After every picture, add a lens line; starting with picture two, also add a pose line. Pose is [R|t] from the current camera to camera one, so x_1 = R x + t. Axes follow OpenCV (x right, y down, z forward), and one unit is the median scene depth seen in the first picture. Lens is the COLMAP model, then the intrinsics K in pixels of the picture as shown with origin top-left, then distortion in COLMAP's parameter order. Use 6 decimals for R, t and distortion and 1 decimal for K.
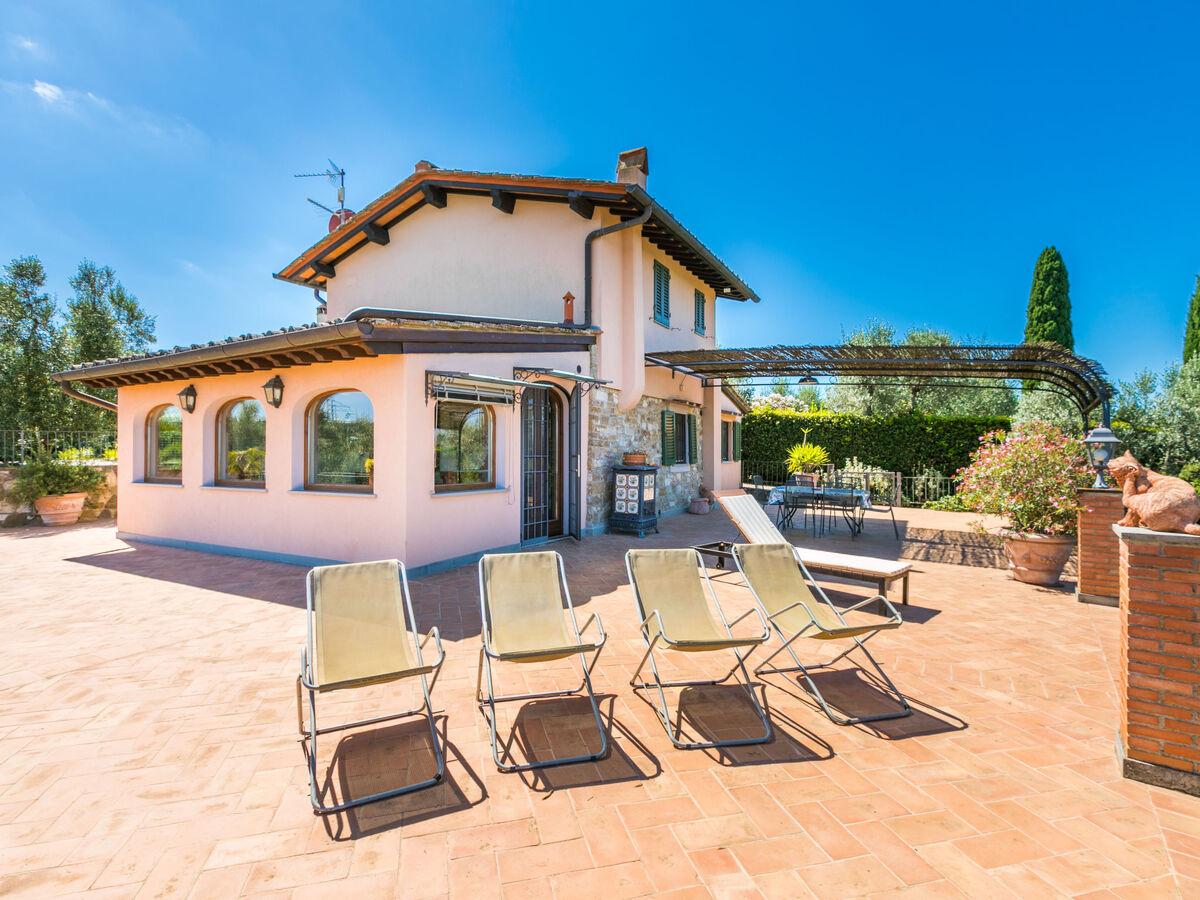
lens RADIAL K [[620.5, 0, 595.3], [0, 620.5, 451.4], [0, 0, 1]] dist [0.000299, 0.000644]
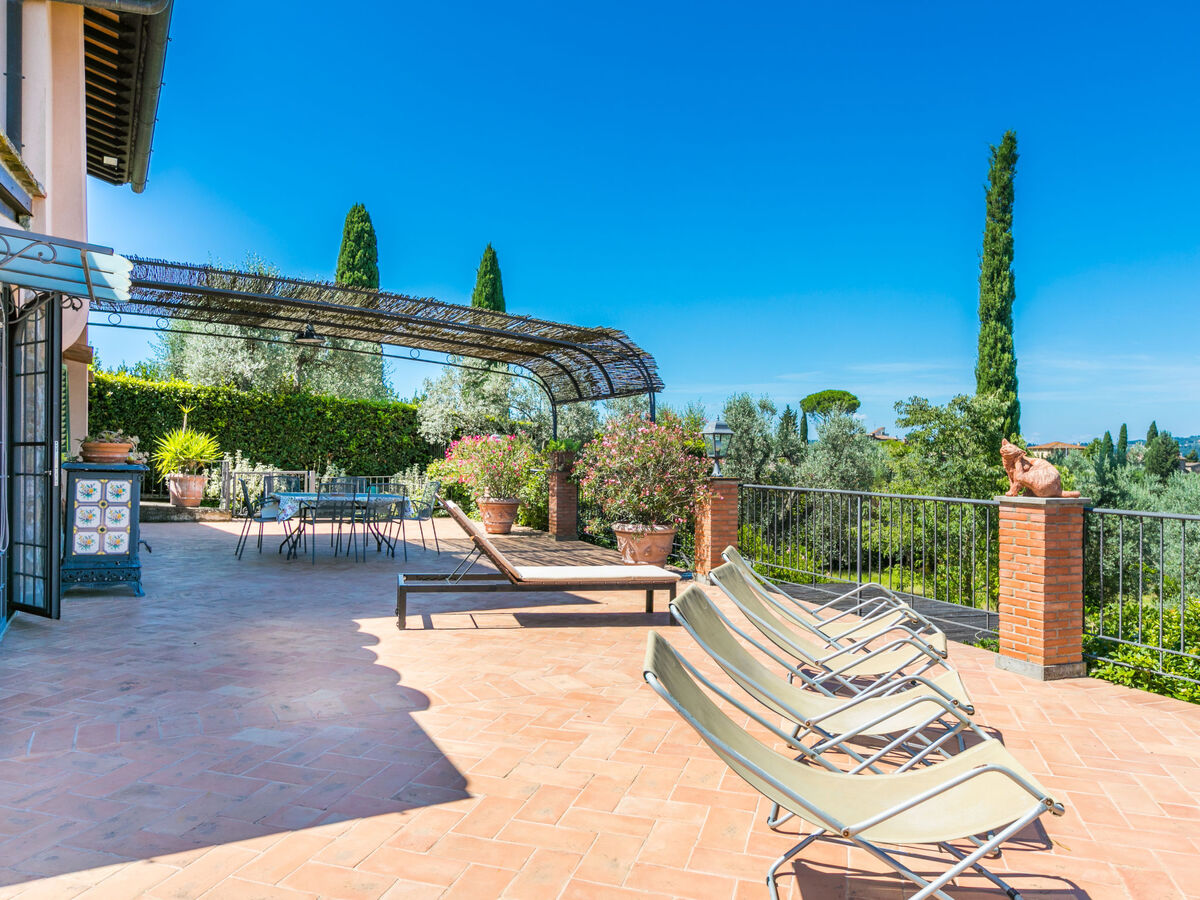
lens RADIAL K [[889.5, 0, 600.0], [0, 889.5, 450.0], [0, 0, 1]] dist [-0.000575, -0.001651]
pose [[0.500737, 0.002395, 0.865596, -0.245169], [-0.006761, 0.999976, 0.001144, 0.005036], [-0.865573, -0.006425, 0.500741, 0.163563]]
